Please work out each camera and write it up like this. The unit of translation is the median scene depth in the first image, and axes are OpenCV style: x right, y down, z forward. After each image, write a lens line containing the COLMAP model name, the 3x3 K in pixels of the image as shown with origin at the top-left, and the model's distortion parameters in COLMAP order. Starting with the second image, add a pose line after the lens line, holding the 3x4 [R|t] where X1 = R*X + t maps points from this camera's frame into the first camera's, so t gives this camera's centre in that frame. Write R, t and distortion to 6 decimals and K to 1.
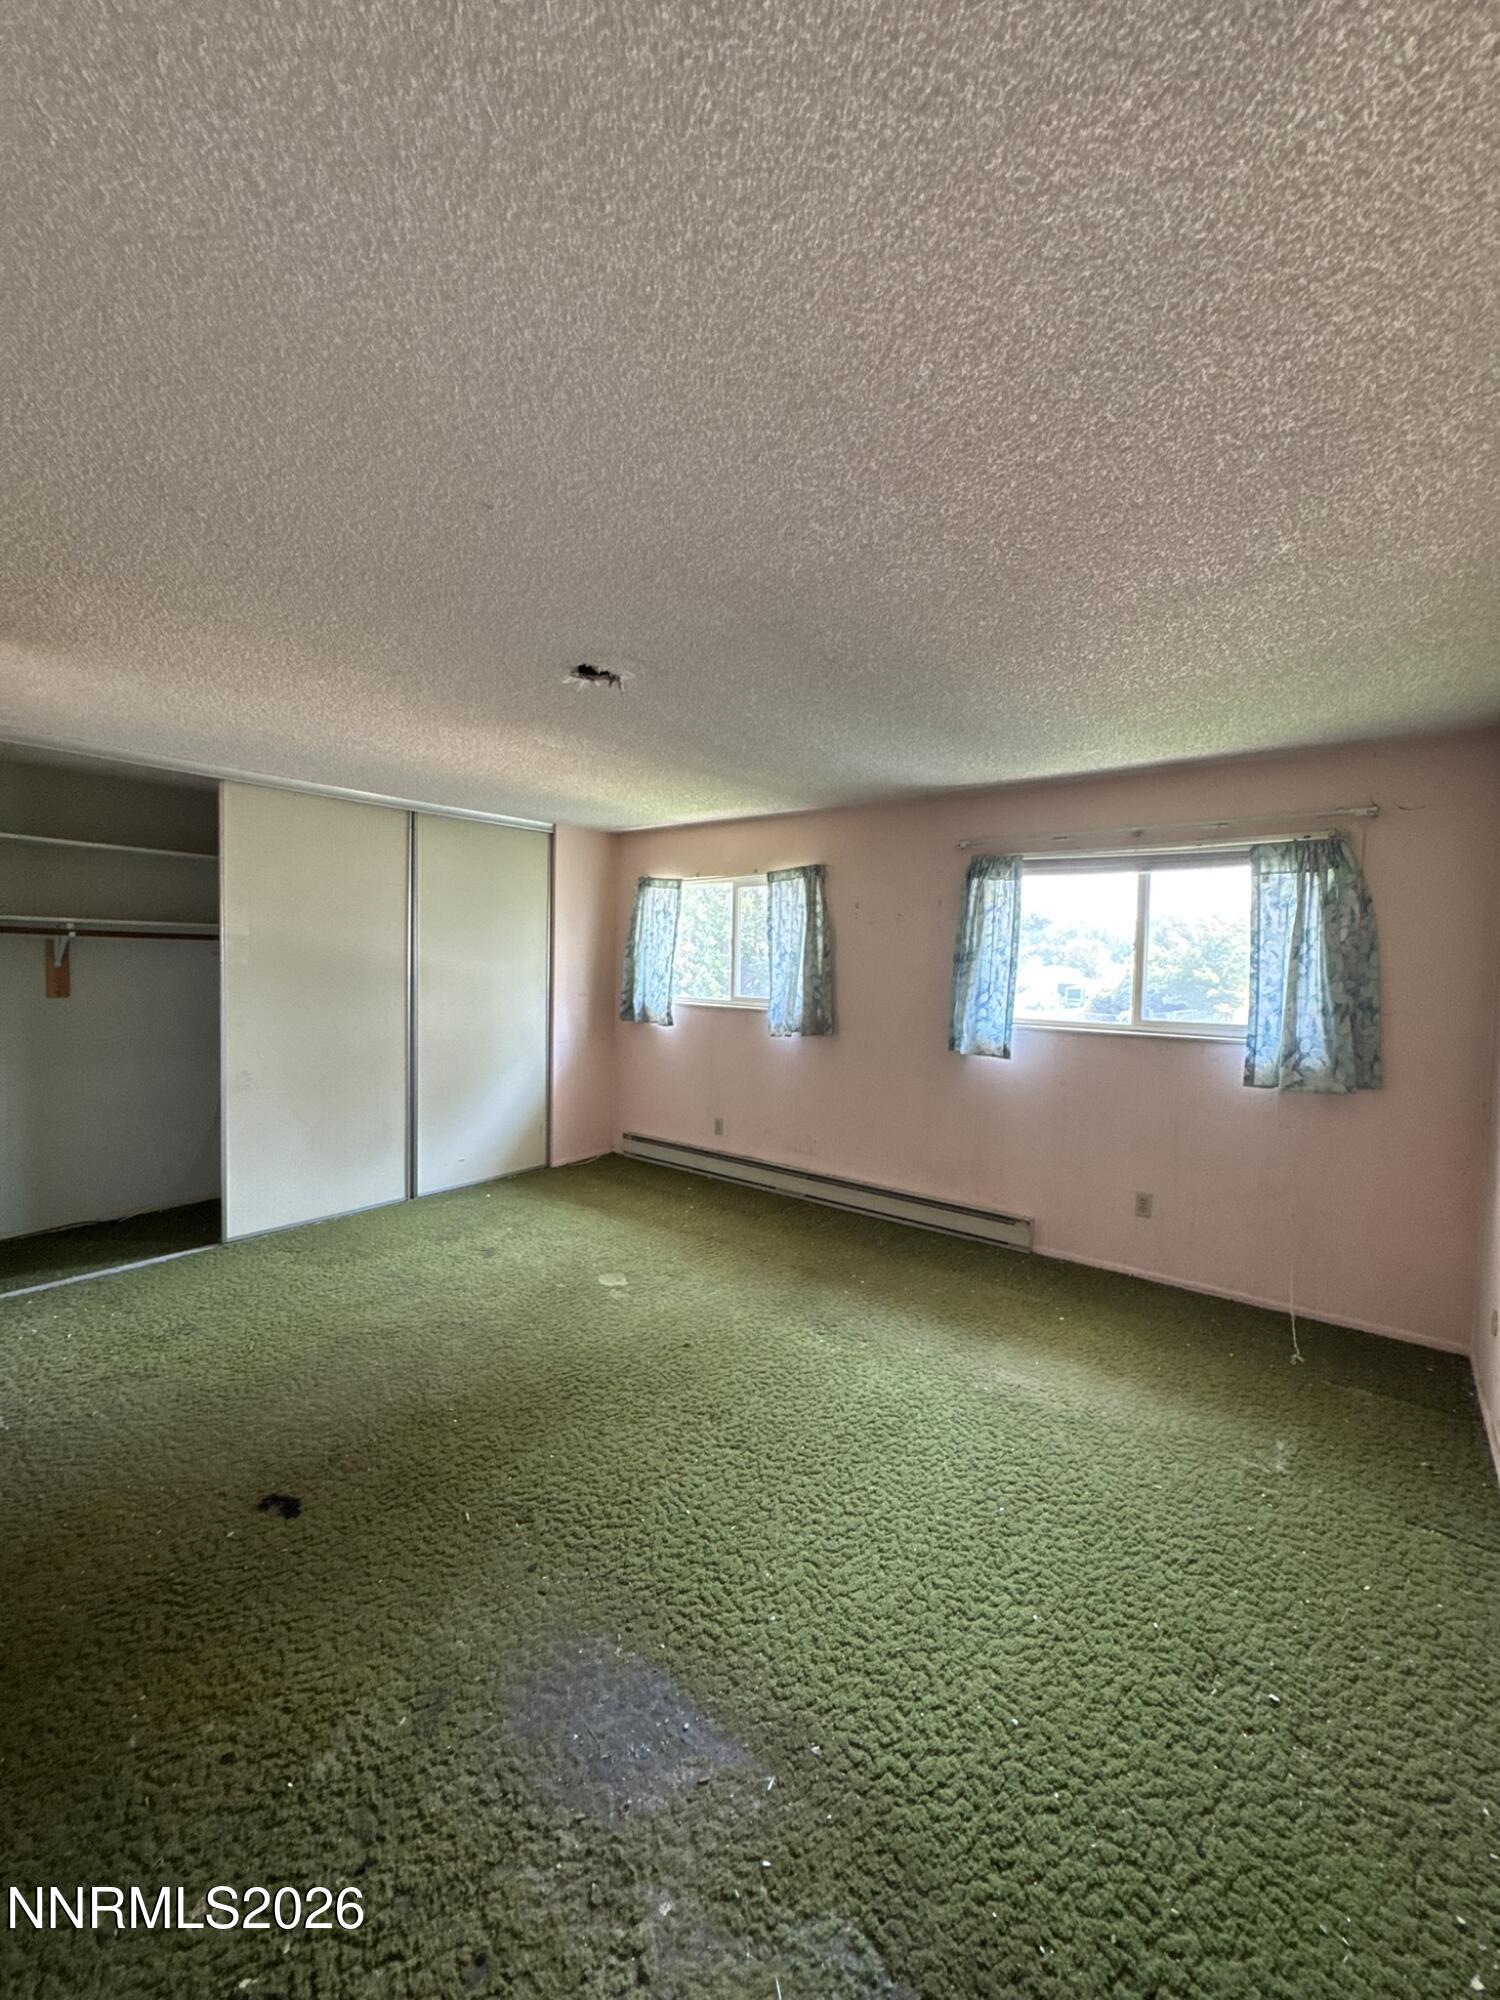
lens RADIAL K [[794.7, 0, 752.7], [0, 794.7, 999.6], [0, 0, 1]] dist [-0.003695, 0.000235]
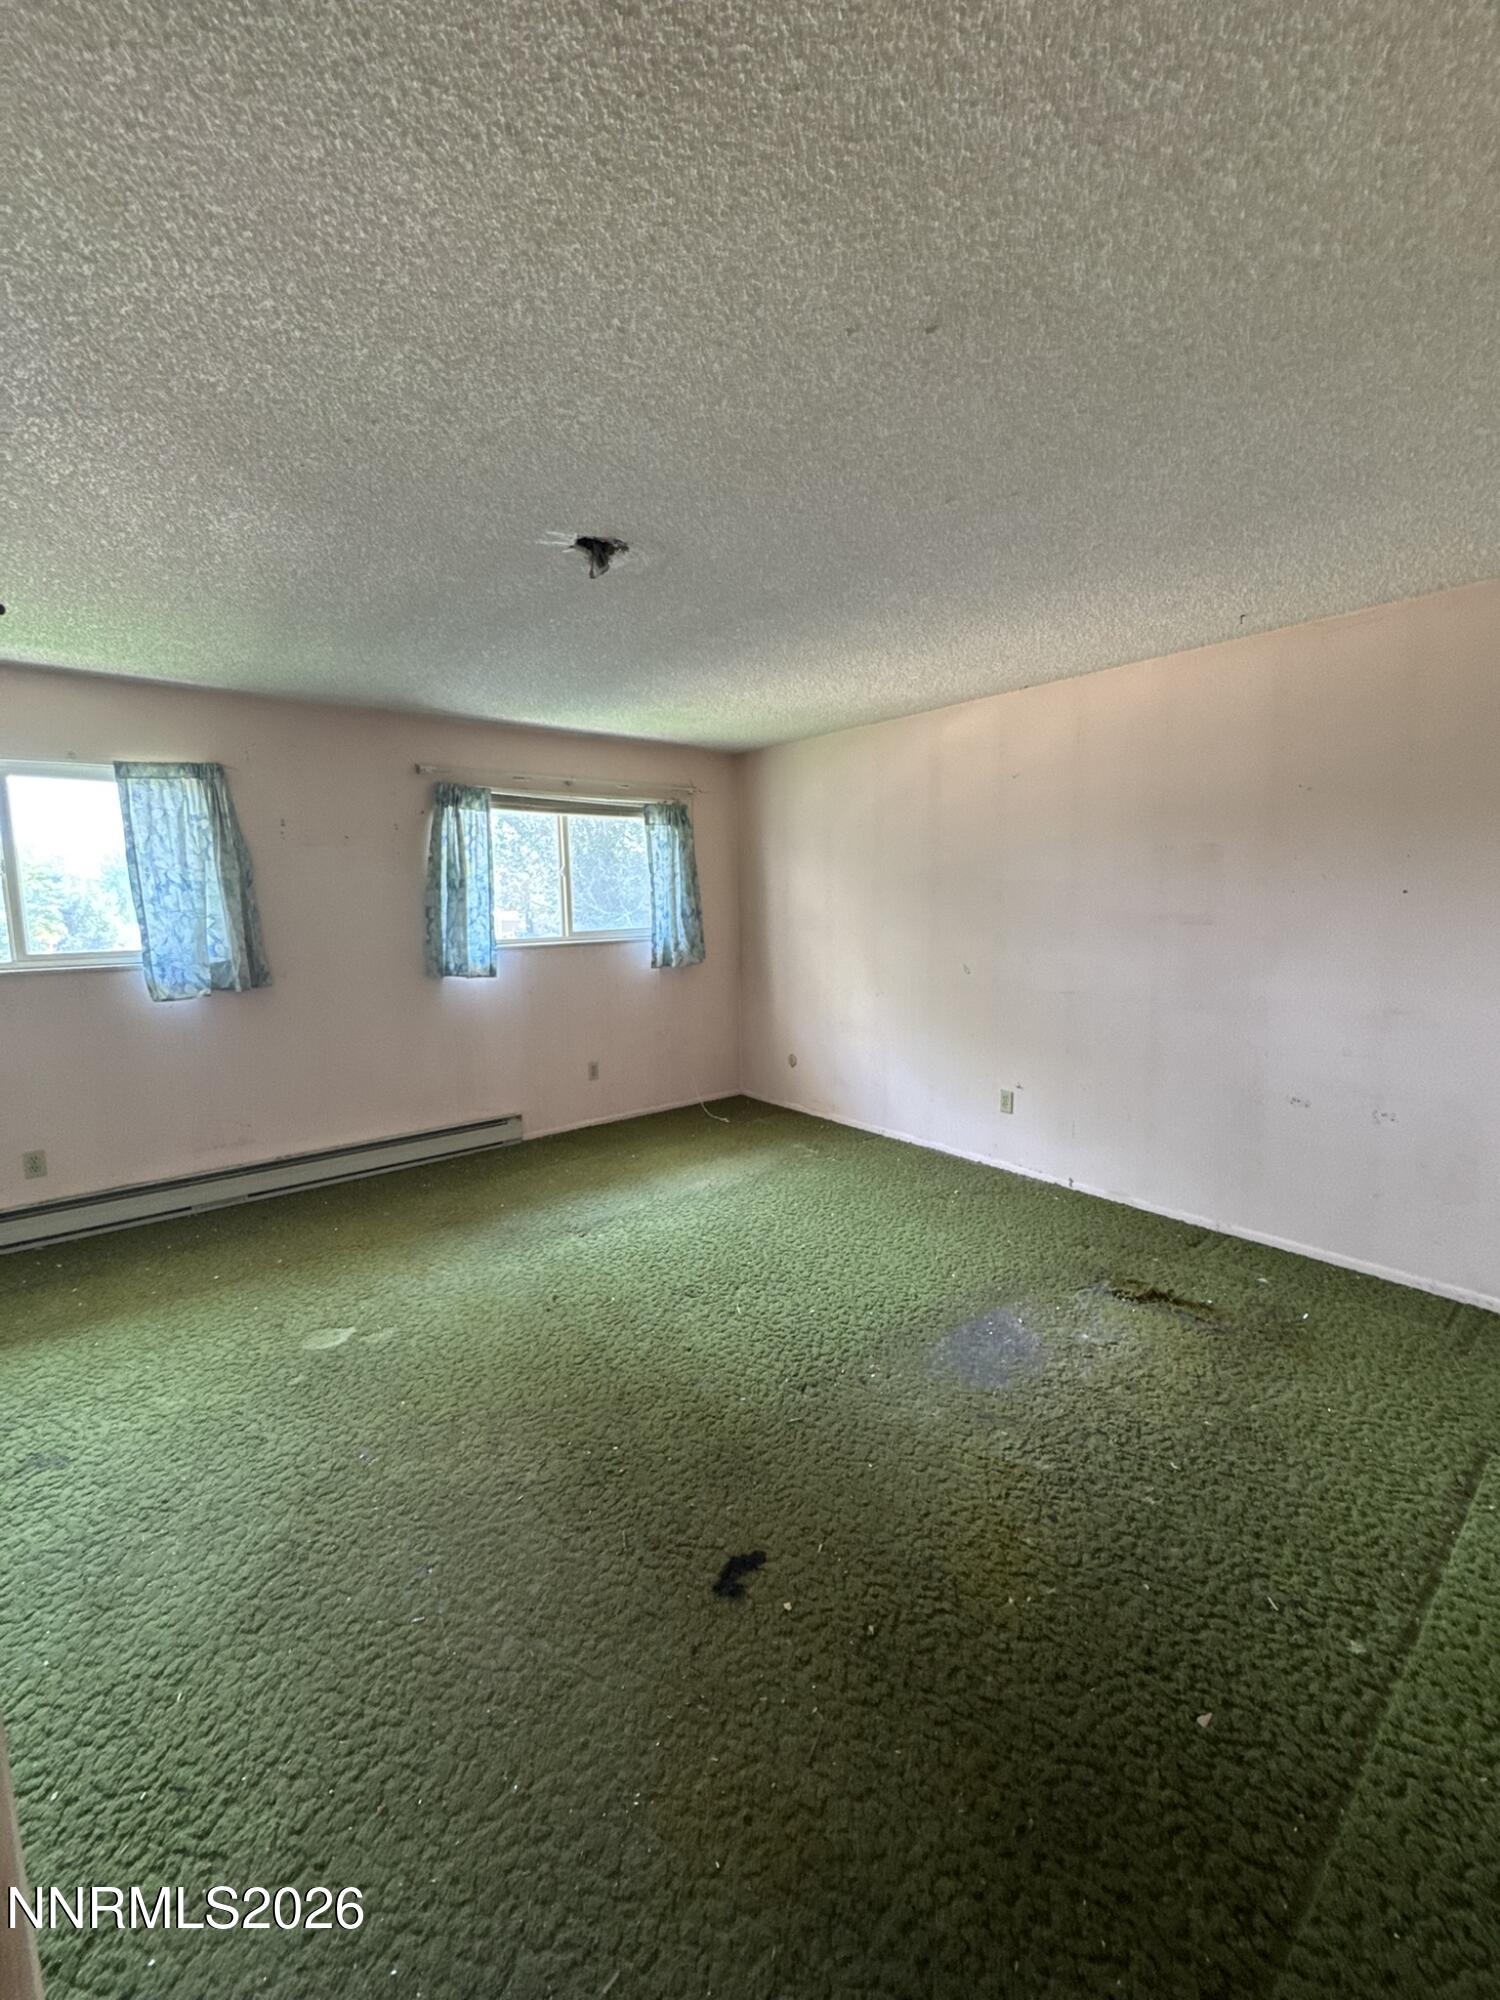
lens RADIAL K [[794.7, 0, 745.6], [0, 794.7, 999.1], [0, 0, 1]] dist [-0.003695, 0.000235]
pose [[0.224898, -0.145798, 0.963413, -0.755696], [0.068863, 0.988648, 0.133541, -0.020296], [-0.971946, 0.036310, 0.232385, 0.468045]]
